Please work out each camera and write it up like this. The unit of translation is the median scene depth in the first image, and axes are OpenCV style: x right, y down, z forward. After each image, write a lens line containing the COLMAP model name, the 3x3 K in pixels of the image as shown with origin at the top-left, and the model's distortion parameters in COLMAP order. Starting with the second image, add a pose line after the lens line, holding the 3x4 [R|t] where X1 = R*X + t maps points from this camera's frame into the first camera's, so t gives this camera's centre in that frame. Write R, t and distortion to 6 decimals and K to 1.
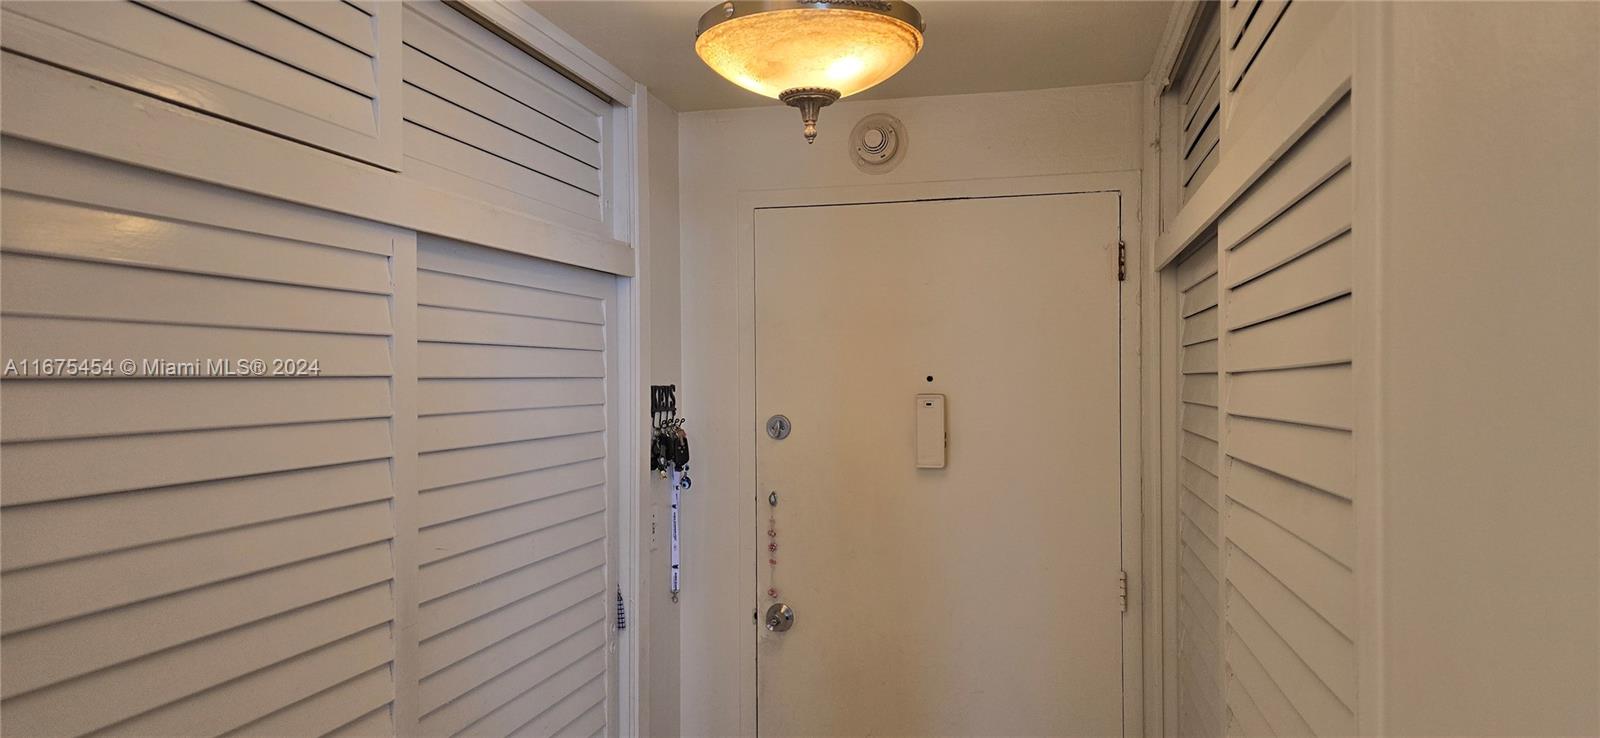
lens RADIAL K [[1078.9, 0, 804.3], [0, 1078.9, 375.8], [0, 0, 1]] dist [0.102184, -0.119606]
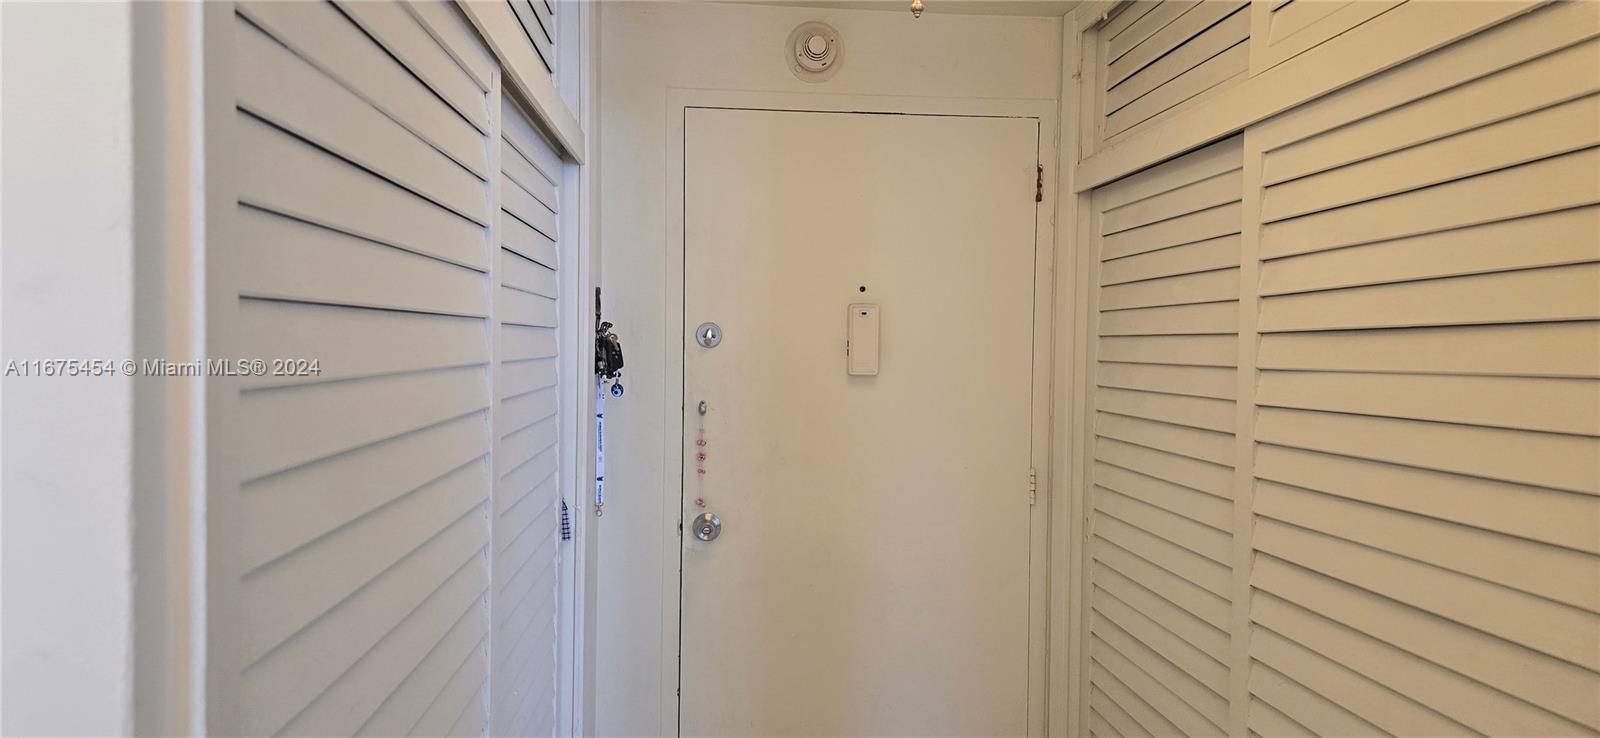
lens RADIAL K [[1078.9, 0, 804.3], [0, 1078.9, 375.8], [0, 0, 1]] dist [0.102184, -0.119606]
pose [[0.946461, 0.008234, 0.322713, -0.266128], [-0.017760, 0.999489, 0.026586, 0.058970], [-0.322329, -0.030894, 0.946123, 0.043454]]
